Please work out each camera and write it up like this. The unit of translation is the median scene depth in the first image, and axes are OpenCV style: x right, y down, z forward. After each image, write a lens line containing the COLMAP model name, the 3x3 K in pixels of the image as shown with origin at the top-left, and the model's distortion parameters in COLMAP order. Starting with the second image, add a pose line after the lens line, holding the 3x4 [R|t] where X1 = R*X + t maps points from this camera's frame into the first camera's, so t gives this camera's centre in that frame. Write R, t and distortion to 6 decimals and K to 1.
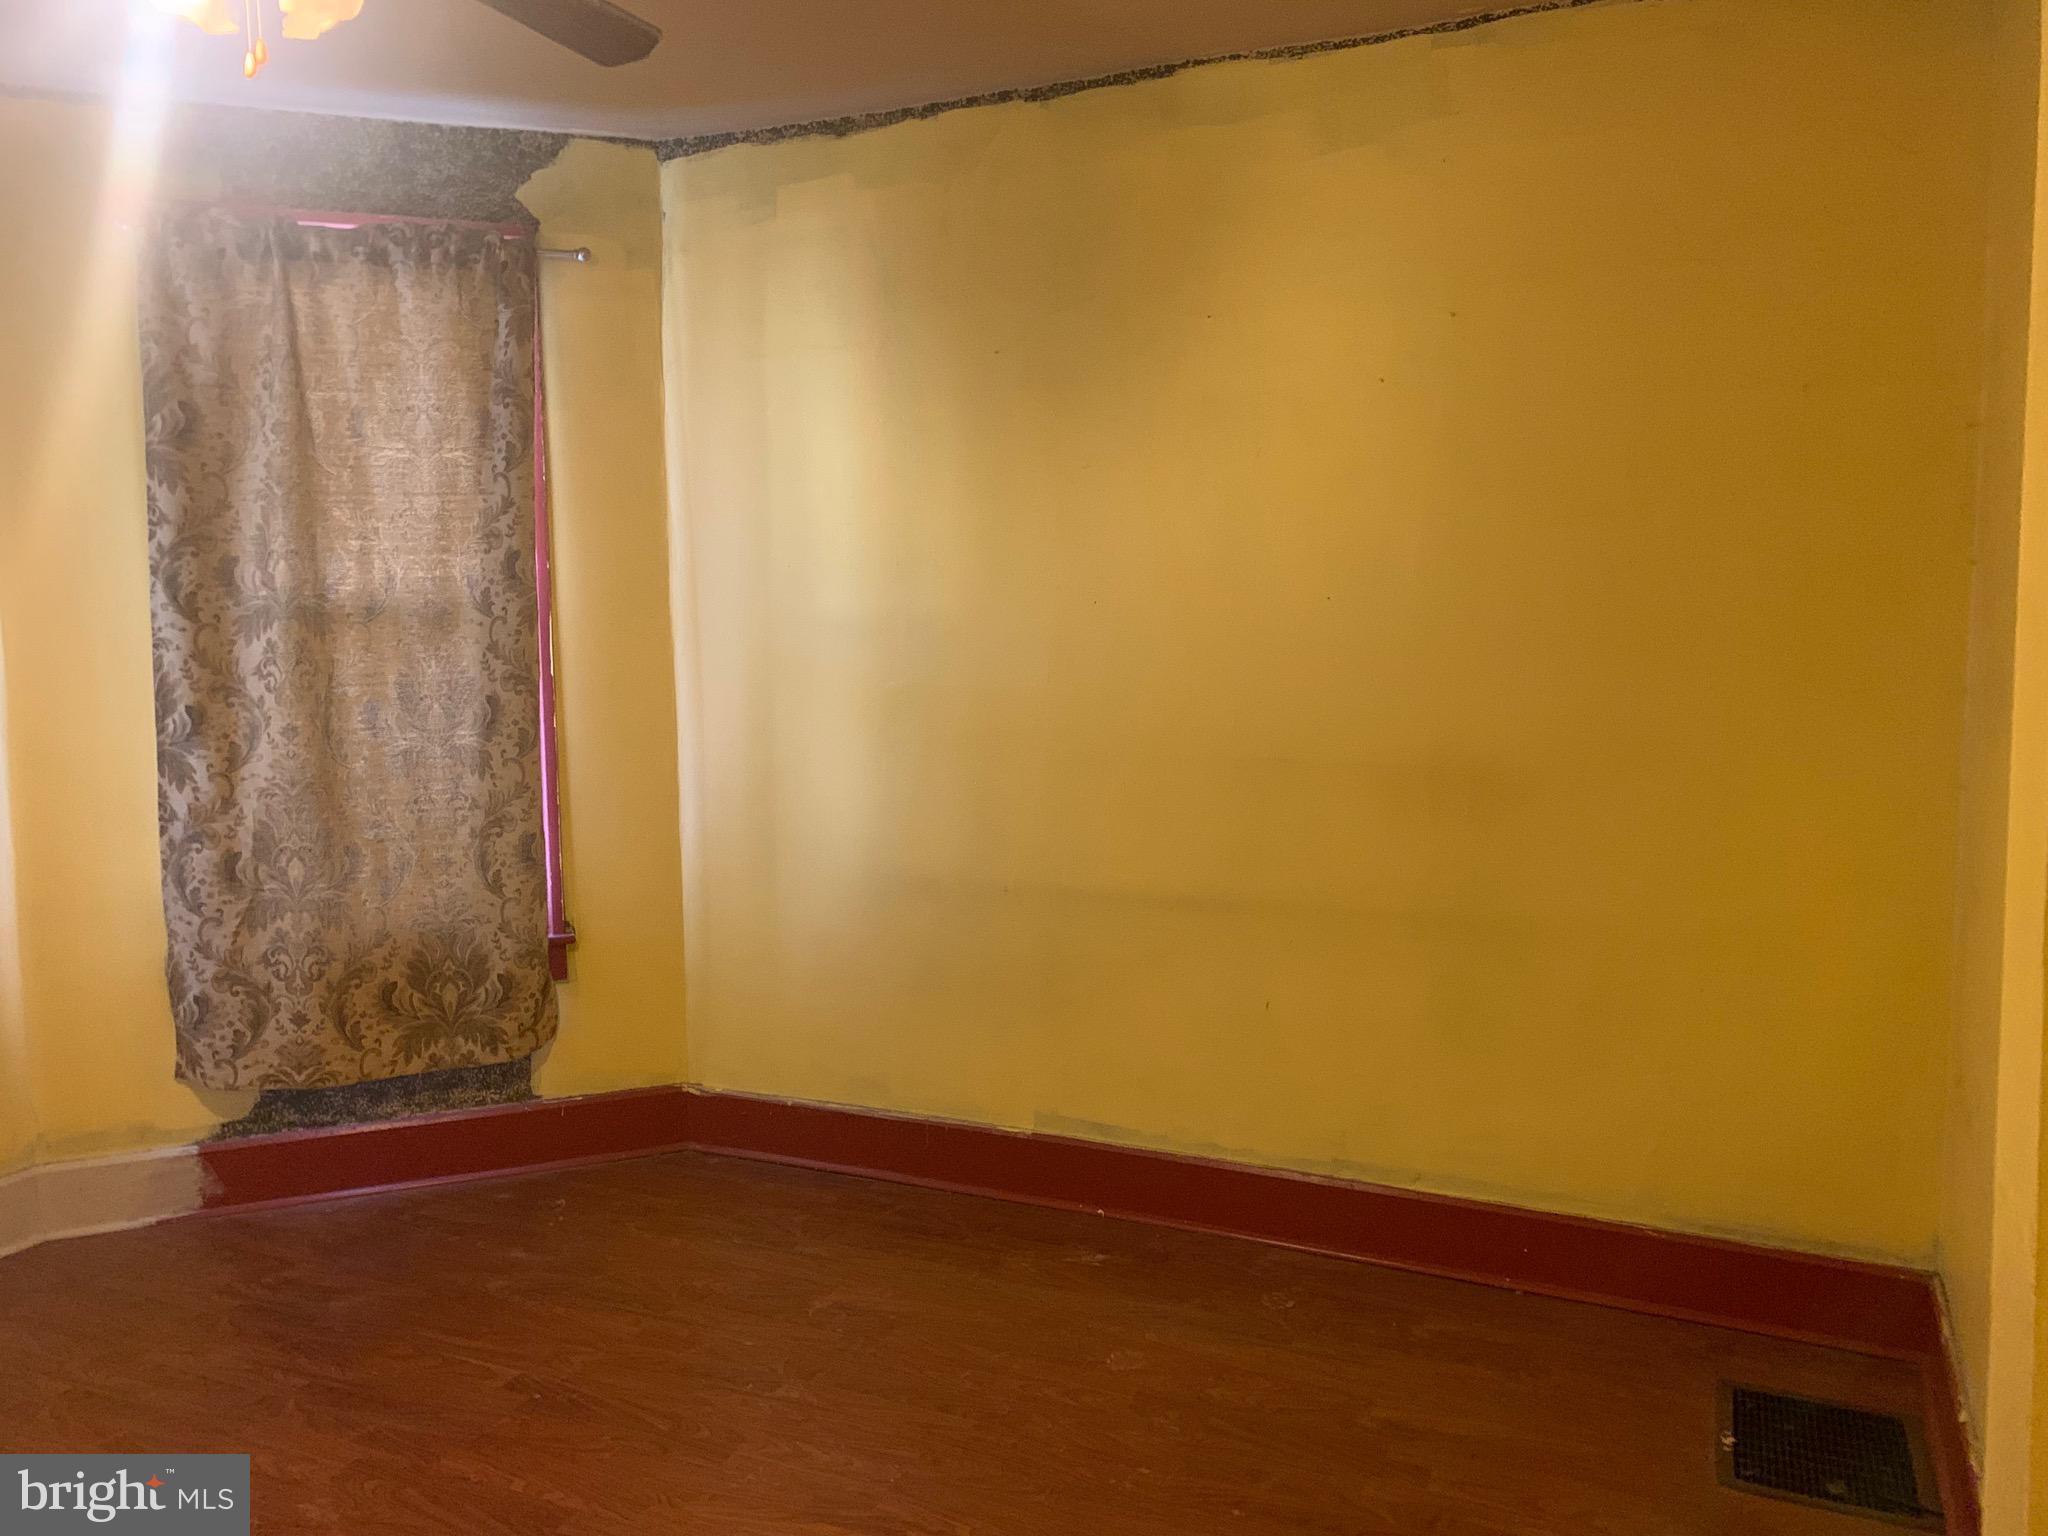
lens RADIAL K [[1530.8, 0, 1024.7], [0, 1530.8, 753.2], [0, 0, 1]] dist [0.003268, 0.001390]
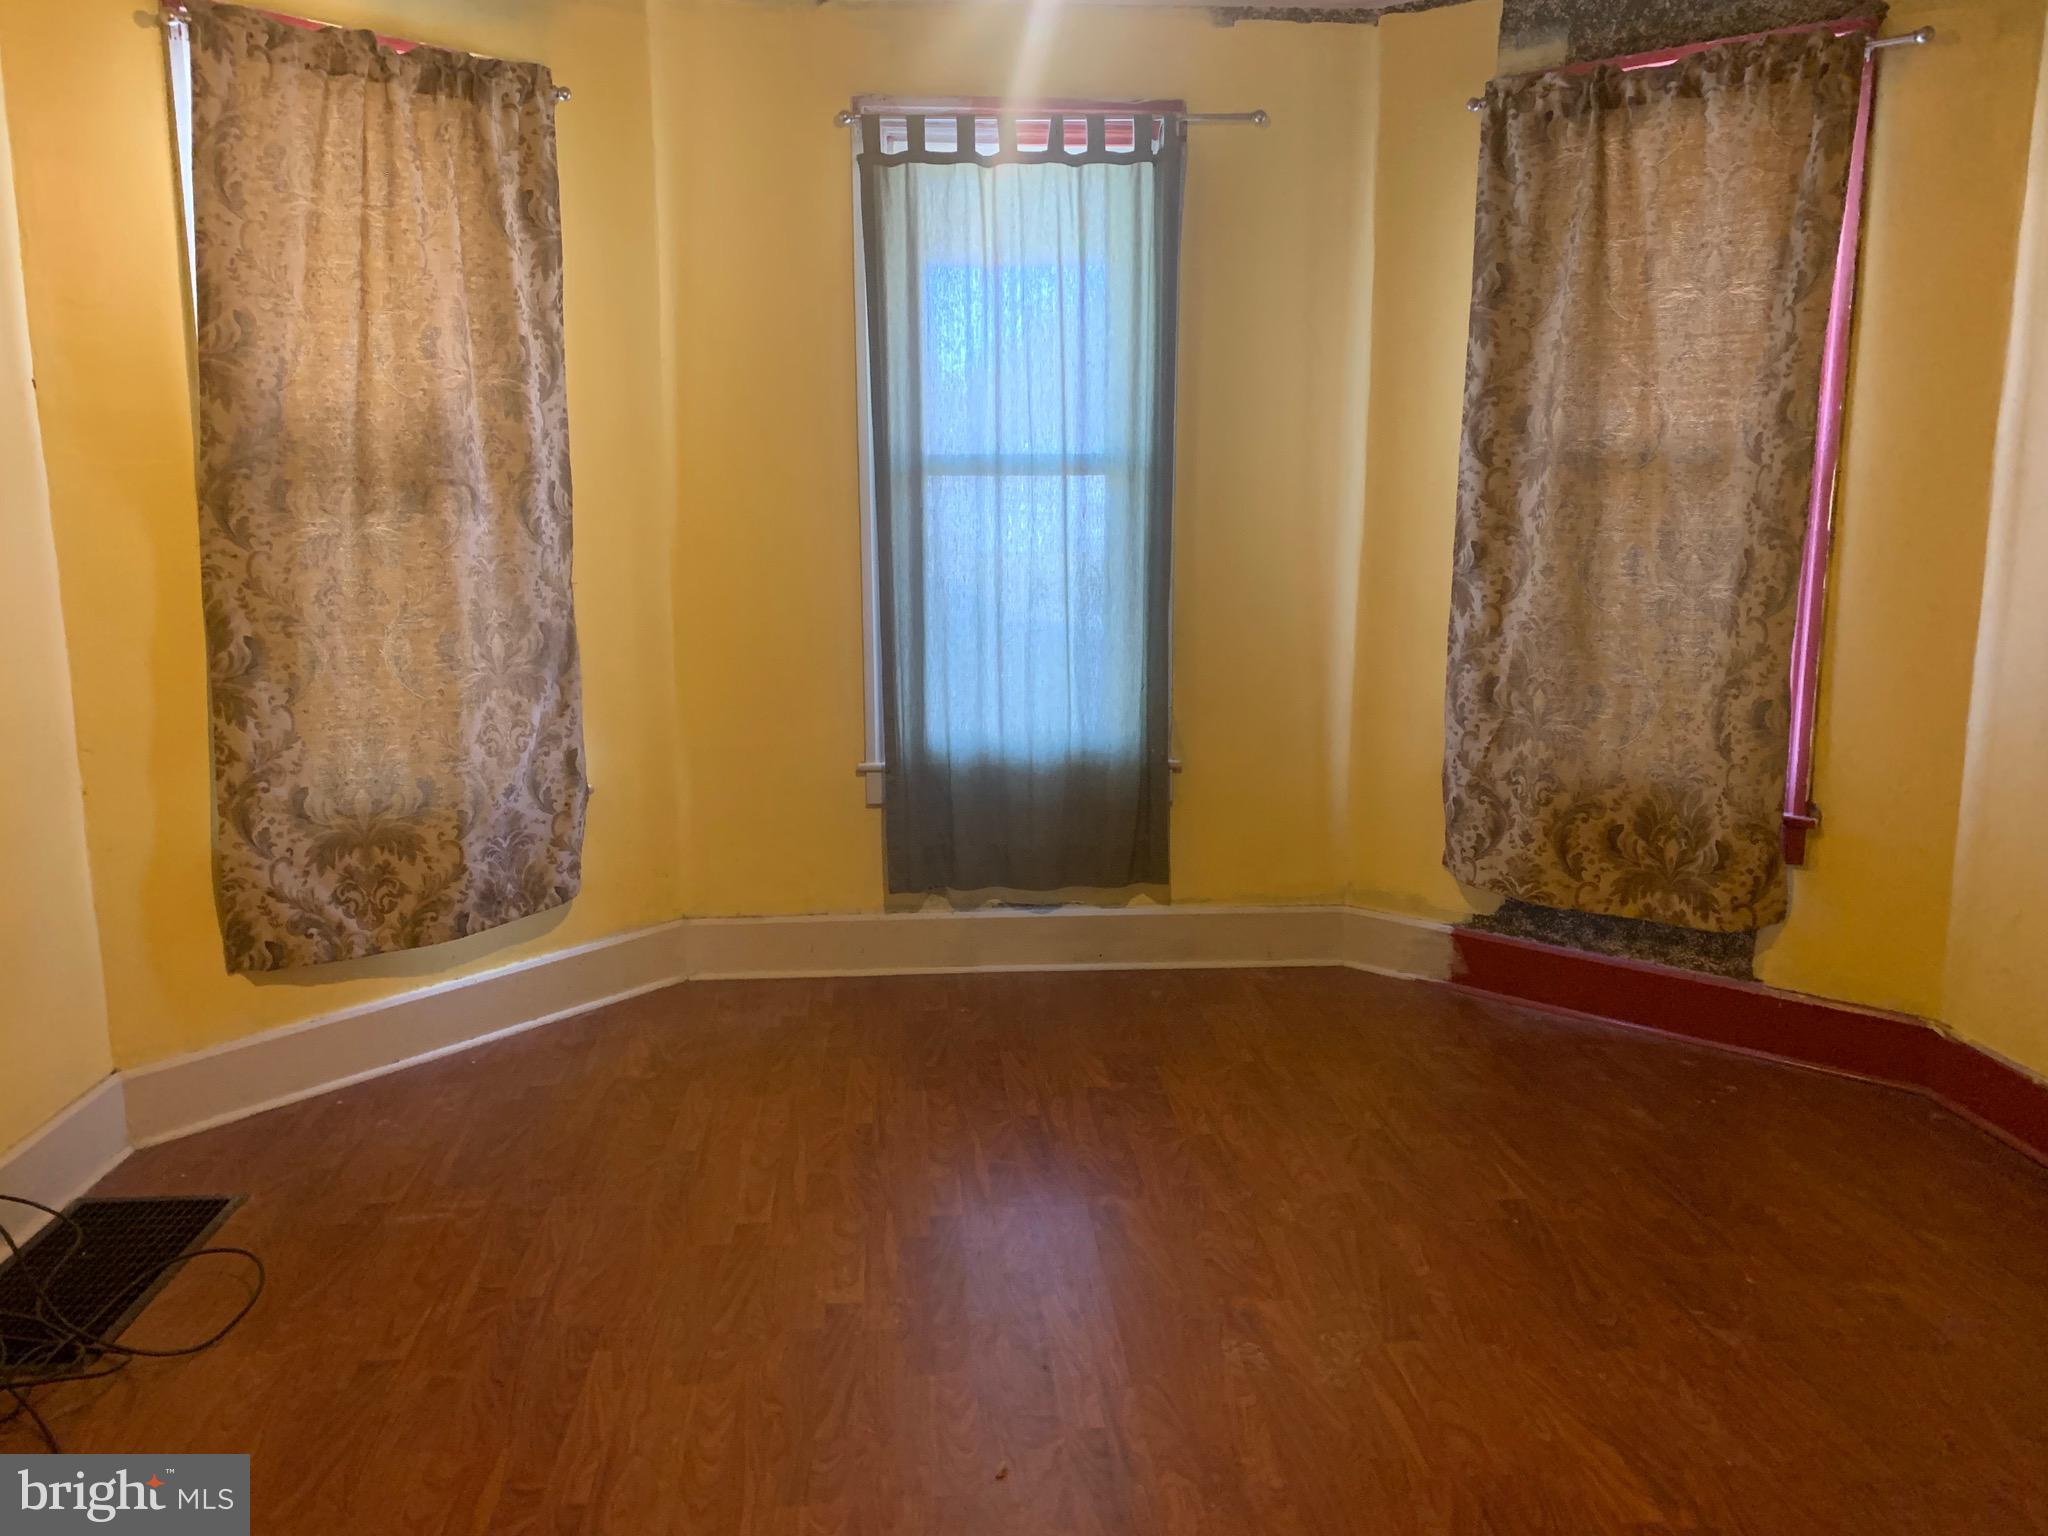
lens RADIAL K [[1530.8, 0, 1024.7], [0, 1530.8, 753.2], [0, 0, 1]] dist [0.003268, 0.001390]
pose [[0.493071, 0.169623, -0.853293, 0.264399], [-0.093757, 0.985457, 0.141719, -0.005751], [0.864922, 0.010125, 0.501804, 0.144581]]
